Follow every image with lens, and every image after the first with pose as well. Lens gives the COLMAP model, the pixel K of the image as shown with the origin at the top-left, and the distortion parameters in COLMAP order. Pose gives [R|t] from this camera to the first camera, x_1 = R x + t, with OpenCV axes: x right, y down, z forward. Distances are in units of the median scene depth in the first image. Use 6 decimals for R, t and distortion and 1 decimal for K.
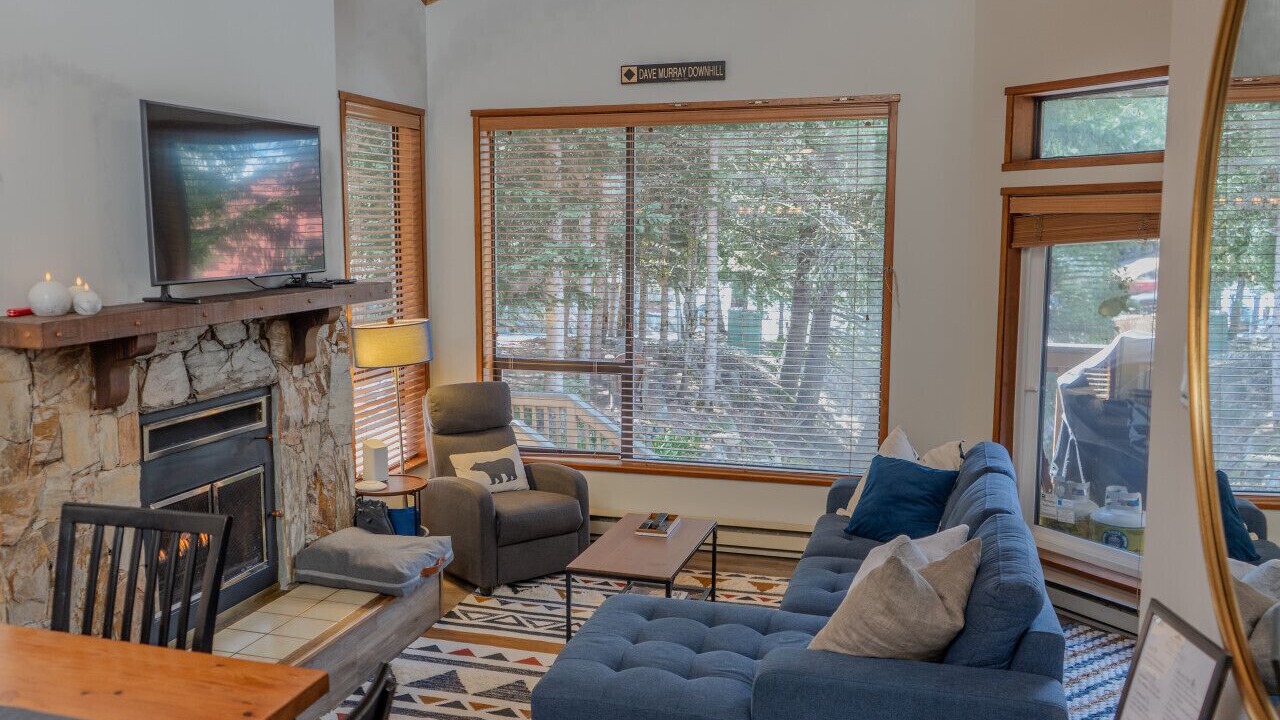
lens RADIAL K [[1082.2, 0, 606.9], [0, 1082.2, 360.2], [0, 0, 1]] dist [-0.011287, -0.001128]
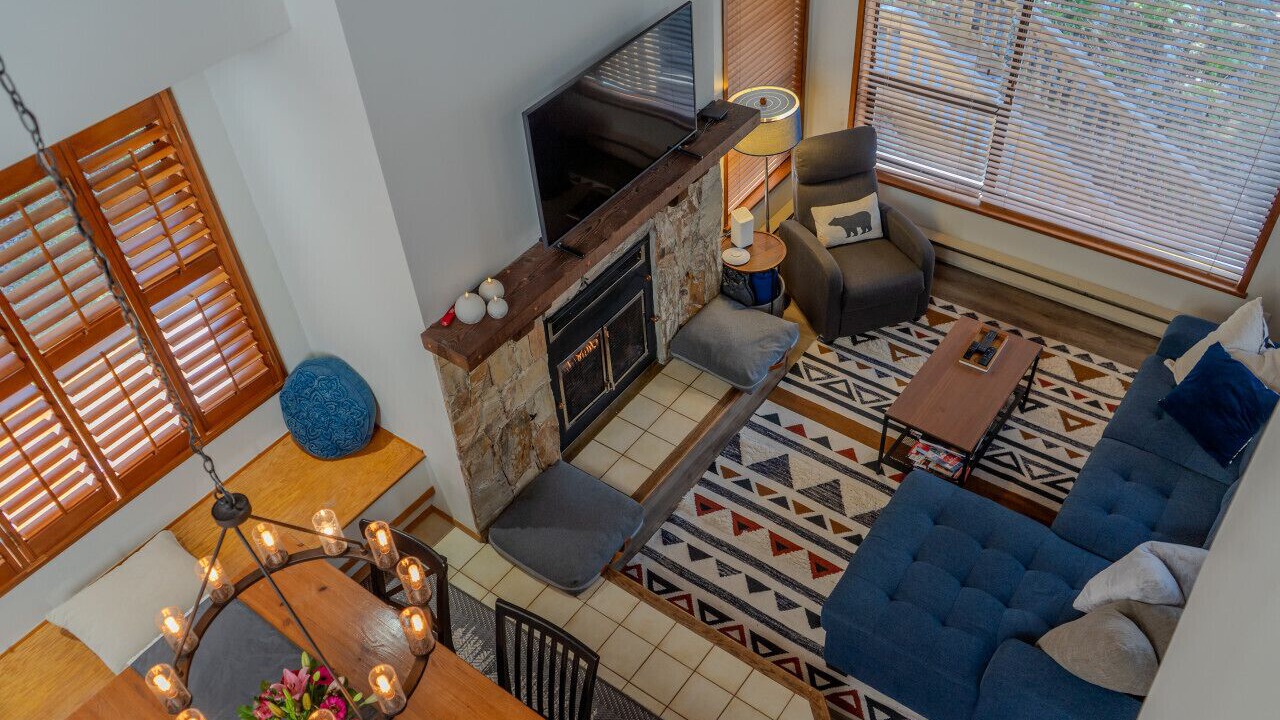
lens RADIAL K [[1025.6, 0, 640.0], [0, 1025.6, 360.0], [0, 0, 1]] dist [0.001580, -0.002634]
pose [[0.941914, 0.183298, -0.281424, 0.013927], [0.019752, 0.806254, 0.591239, -0.473881], [0.335272, -0.562455, 0.755802, 0.082294]]
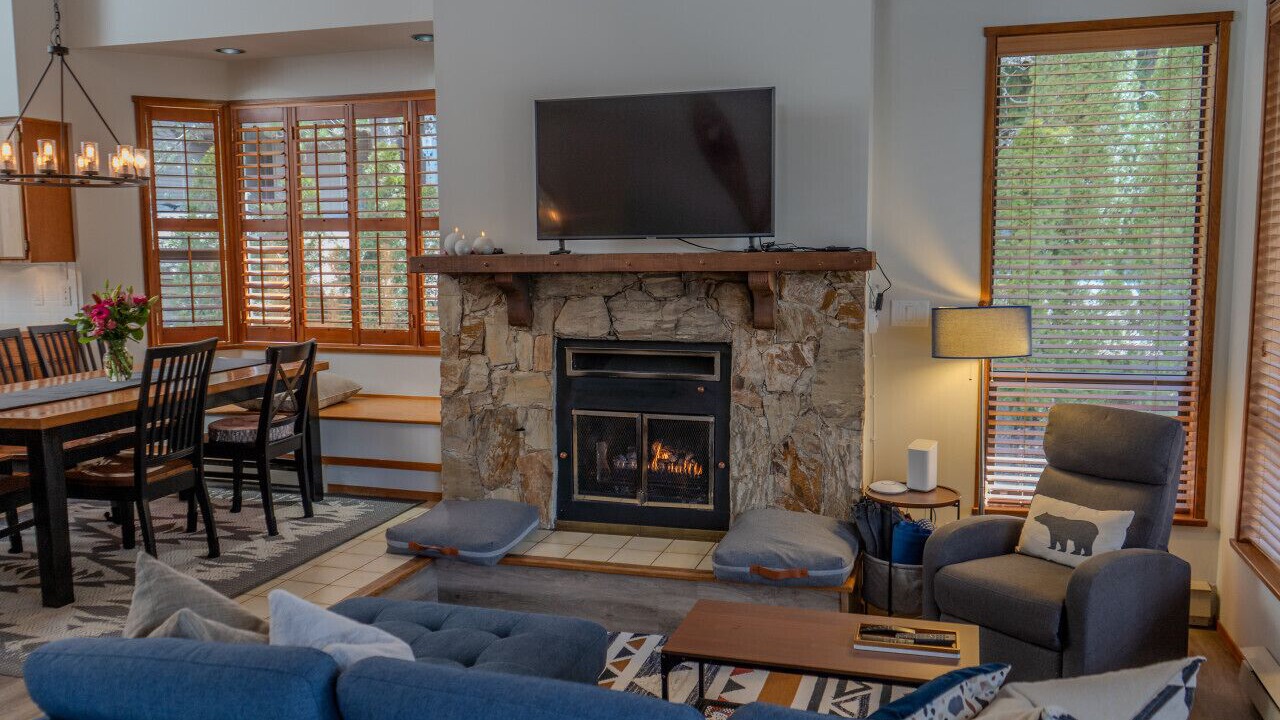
lens RADIAL K [[1025.6, 0, 640.0], [0, 1025.6, 360.0], [0, 0, 1]] dist [0.001580, -0.002634]
pose [[0.008837, 0.114066, -0.993434, 0.630989], [-0.117043, 0.986762, 0.112259, -0.058308], [0.993088, 0.115282, 0.022071, 0.824730]]
